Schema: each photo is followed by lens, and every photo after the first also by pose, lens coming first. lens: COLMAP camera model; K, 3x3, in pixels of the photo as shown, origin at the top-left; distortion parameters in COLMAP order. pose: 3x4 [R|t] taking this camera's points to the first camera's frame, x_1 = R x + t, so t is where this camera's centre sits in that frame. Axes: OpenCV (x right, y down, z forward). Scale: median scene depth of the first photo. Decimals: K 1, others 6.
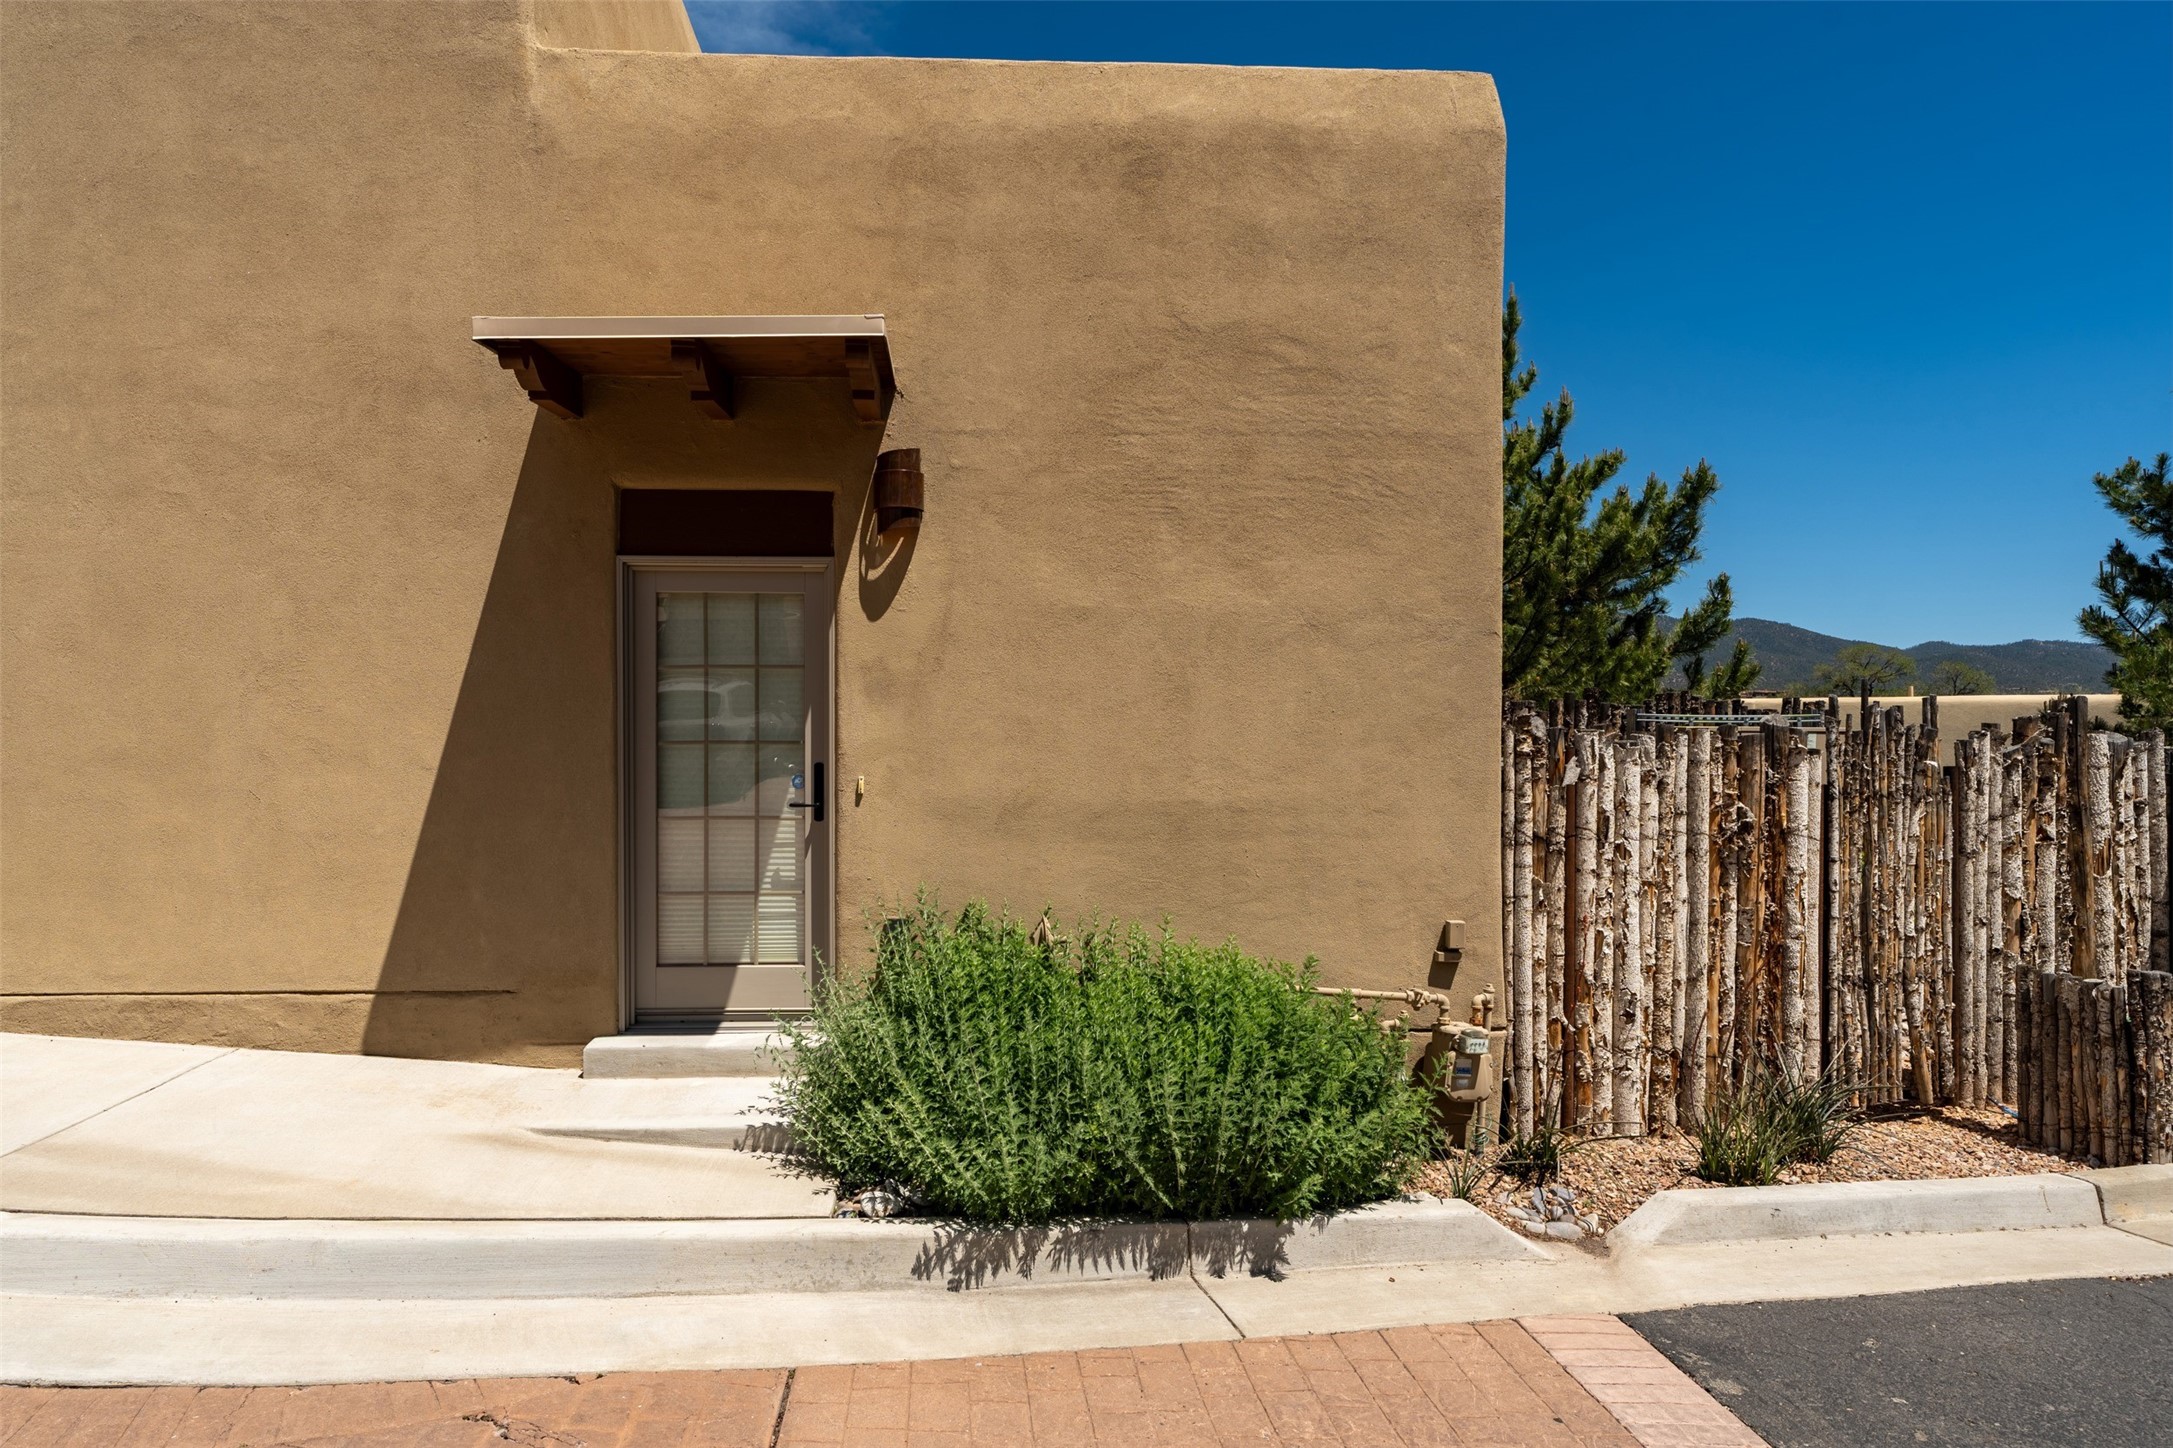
lens RADIAL K [[1257.6, 0, 1051.0], [0, 1257.6, 766.2], [0, 0, 1]] dist [-0.002786, 0.000037]
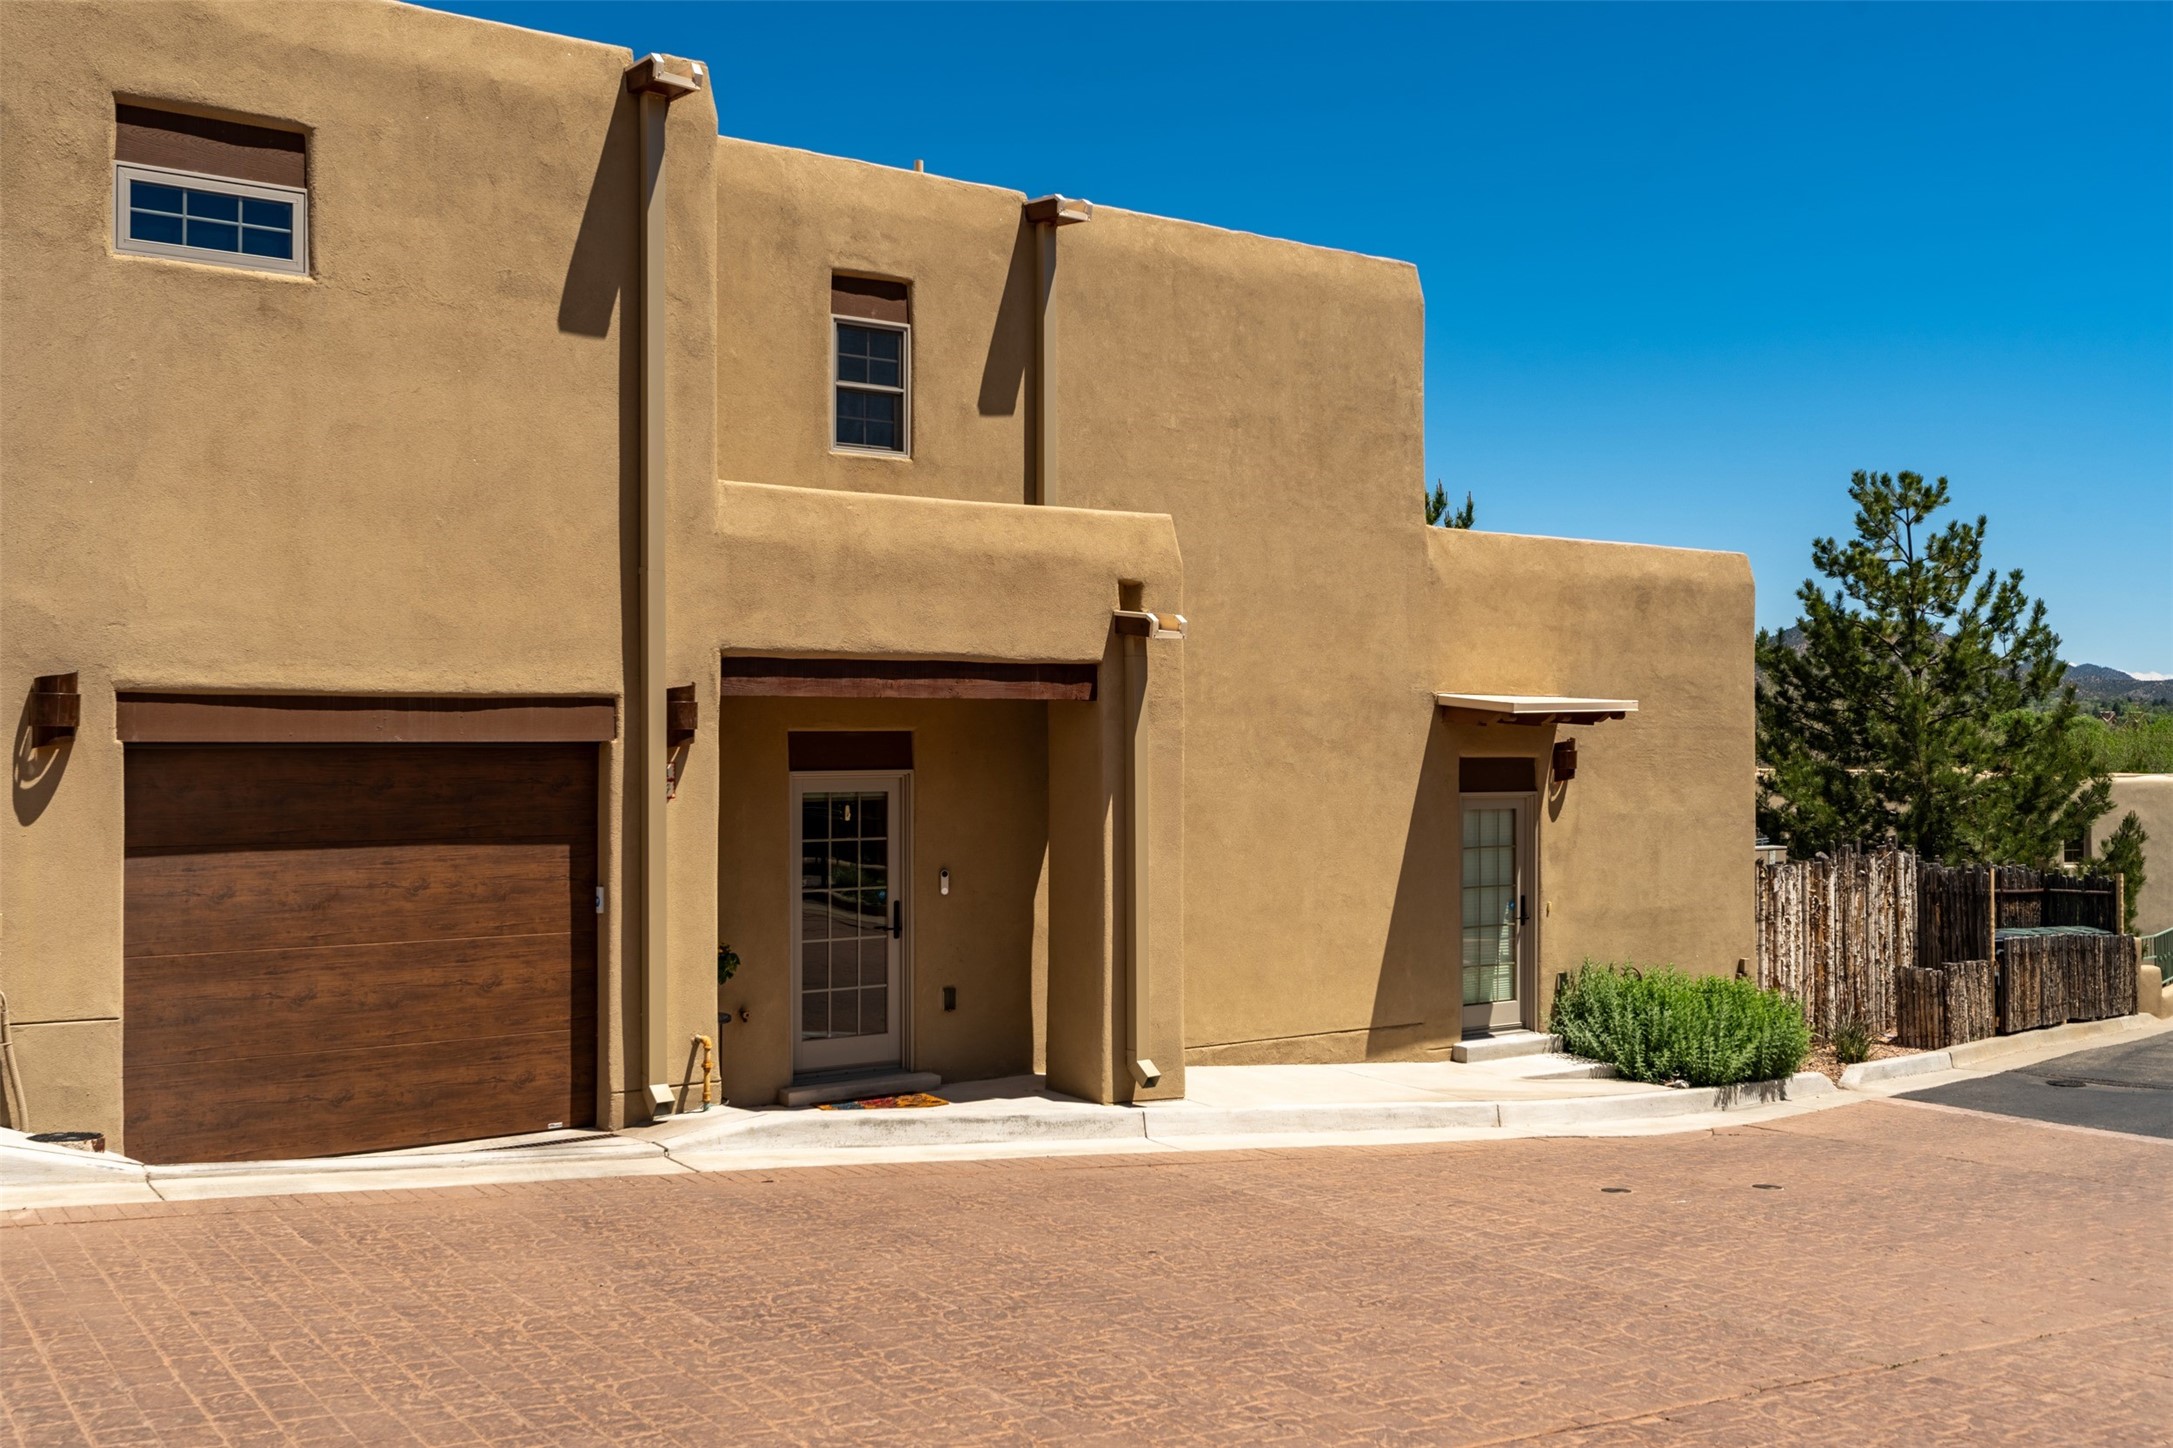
lens RADIAL K [[2051.3, 0, 1076.2], [0, 2051.3, 755.5], [0, 0, 1]] dist [0.002607, 0.000000]
pose [[0.841956, -0.003291, 0.539536, -2.530874], [0.008117, 0.999945, -0.006568, -0.208165], [-0.539485, 0.009909, 0.841937, -1.326824]]
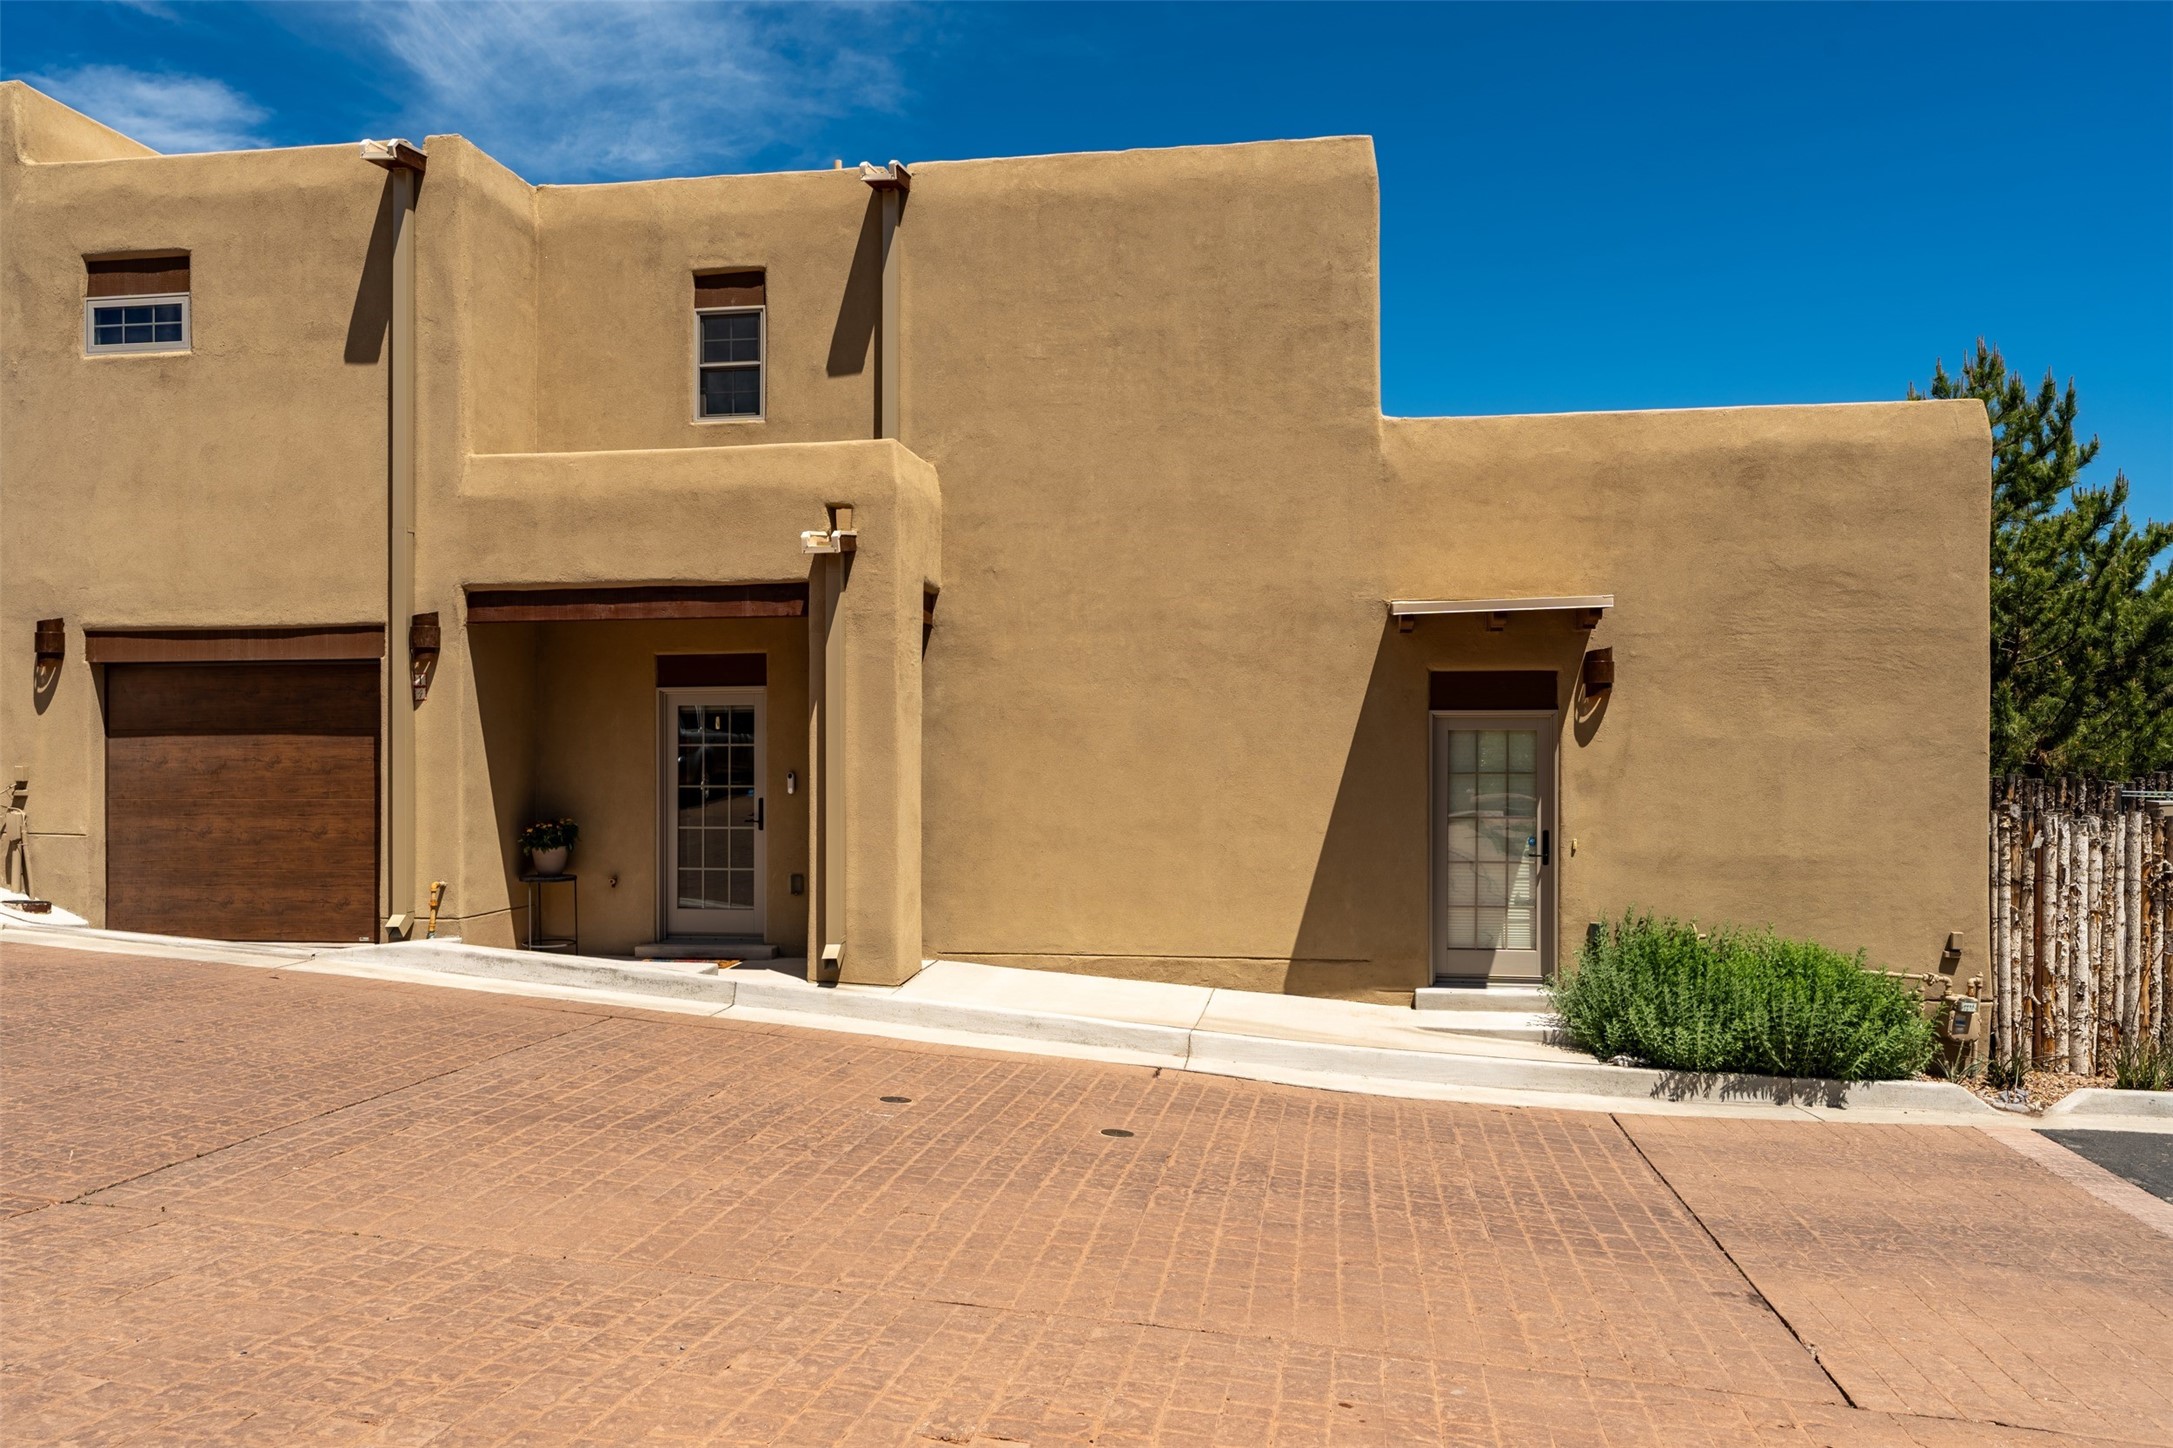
lens RADIAL K [[1731.4, 0, 1085.2], [0, 1731.4, 773.3], [0, 0, 1]] dist [0.003782, 0.002252]
pose [[0.976097, 0.000705, -0.217335, -0.289238], [-0.001728, 0.999988, -0.004515, -0.069221], [0.217329, 0.004783, 0.976087, -1.427952]]
